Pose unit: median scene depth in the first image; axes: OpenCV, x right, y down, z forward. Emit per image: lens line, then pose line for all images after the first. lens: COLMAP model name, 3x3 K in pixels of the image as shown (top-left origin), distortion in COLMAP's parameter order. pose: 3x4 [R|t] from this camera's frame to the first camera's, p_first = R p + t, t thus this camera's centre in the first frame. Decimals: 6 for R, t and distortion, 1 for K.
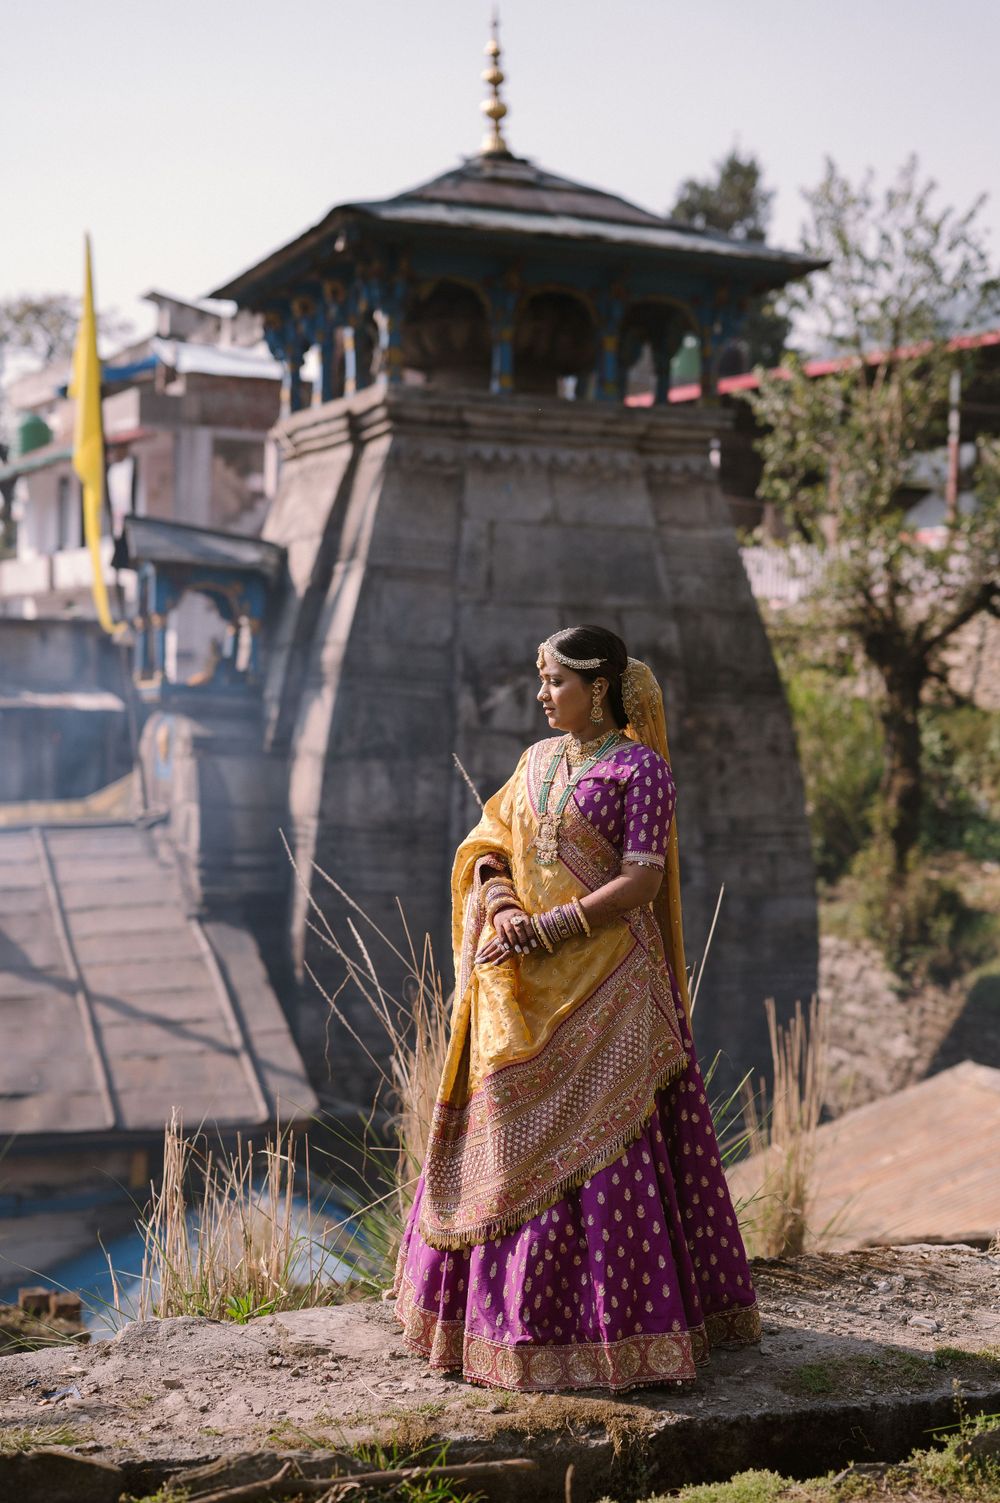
lens RADIAL K [[2162.2, 0, 500.0], [0, 2162.2, 750.7], [0, 0, 1]] dist [-0.001167, 0.000000]
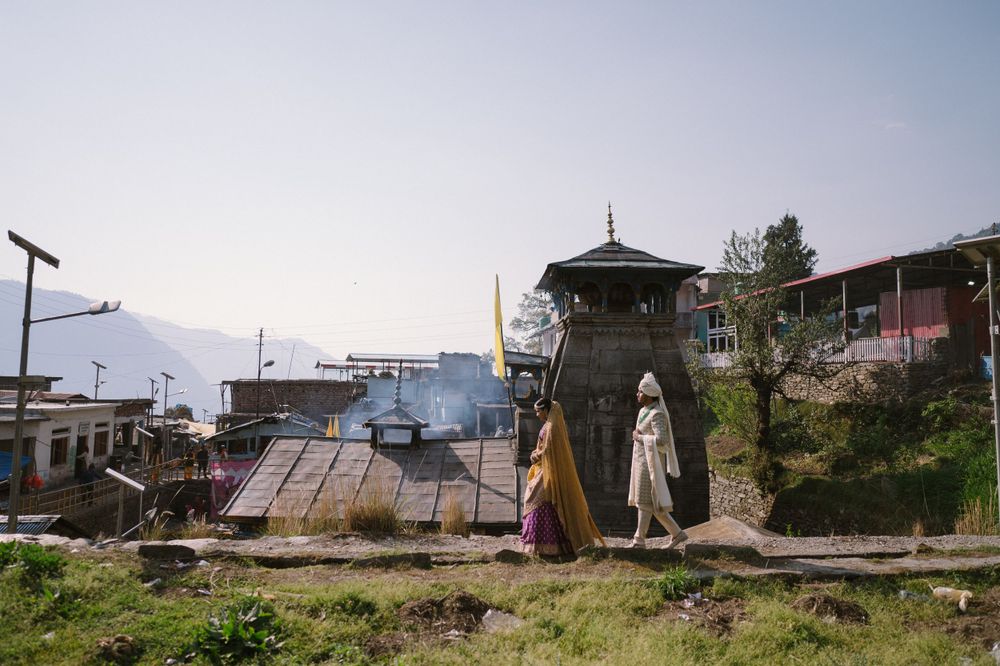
lens RADIAL K [[699.7, 0, 500.4], [0, 699.7, 335.2], [0, 0, 1]] dist [-0.001591, -0.000619]
pose [[0.939677, -0.040826, -0.339619, 0.220043], [0.001899, 0.993459, -0.114170, -0.002253], [0.342058, 0.106638, 0.933608, -0.094698]]
